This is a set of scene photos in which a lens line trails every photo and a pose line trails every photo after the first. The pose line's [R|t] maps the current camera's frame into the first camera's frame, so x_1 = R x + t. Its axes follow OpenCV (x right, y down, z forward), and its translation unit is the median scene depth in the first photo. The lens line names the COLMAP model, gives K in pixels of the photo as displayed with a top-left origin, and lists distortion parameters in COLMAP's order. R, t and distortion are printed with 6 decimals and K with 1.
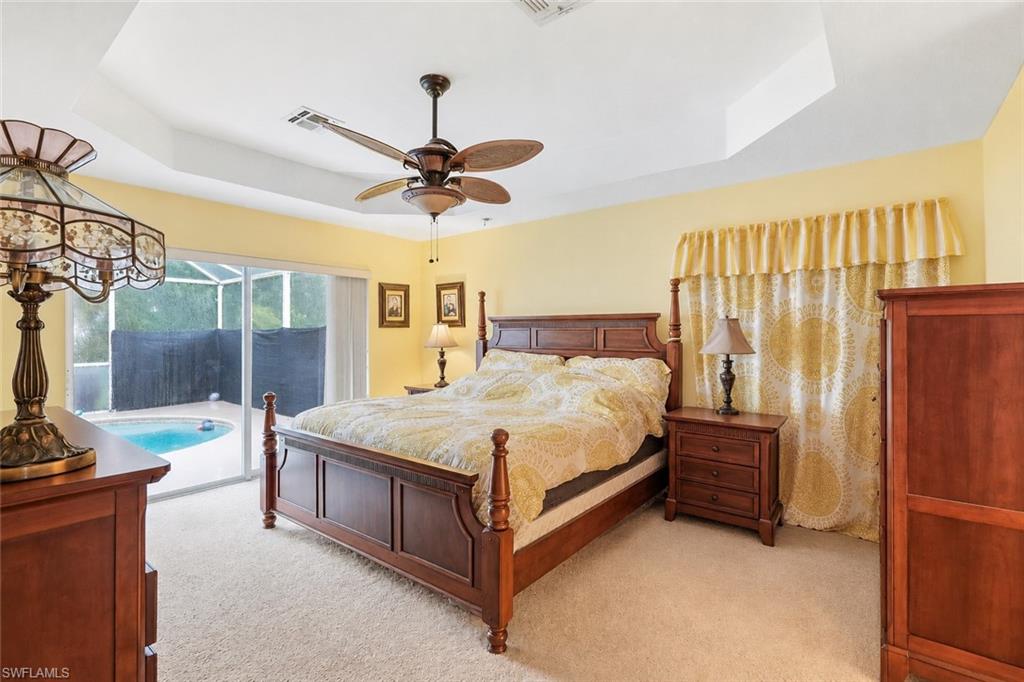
lens RADIAL K [[482.5, 0, 514.7], [0, 482.5, 335.2], [0, 0, 1]] dist [-0.001063, -0.000225]
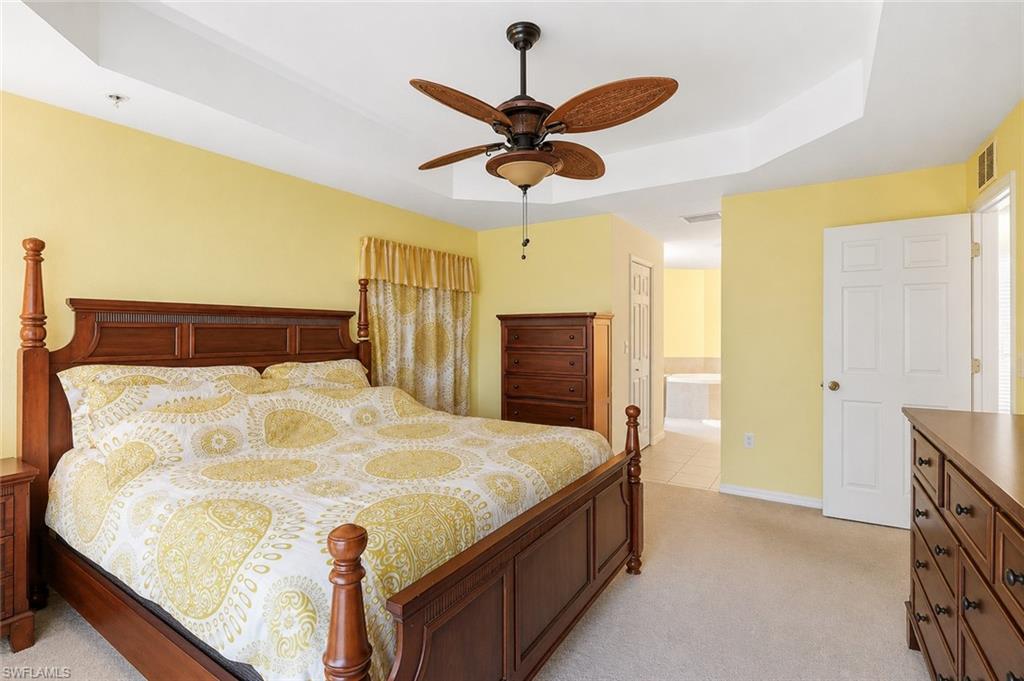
lens RADIAL K [[482.5, 0, 514.7], [0, 482.5, 334.7], [0, 0, 1]] dist [-0.001063, -0.000225]
pose [[-0.073050, -0.002980, 0.997324, -0.709465], [0.001581, 0.999994, 0.003103, -0.002867], [-0.997327, 0.001803, -0.073045, 0.765137]]
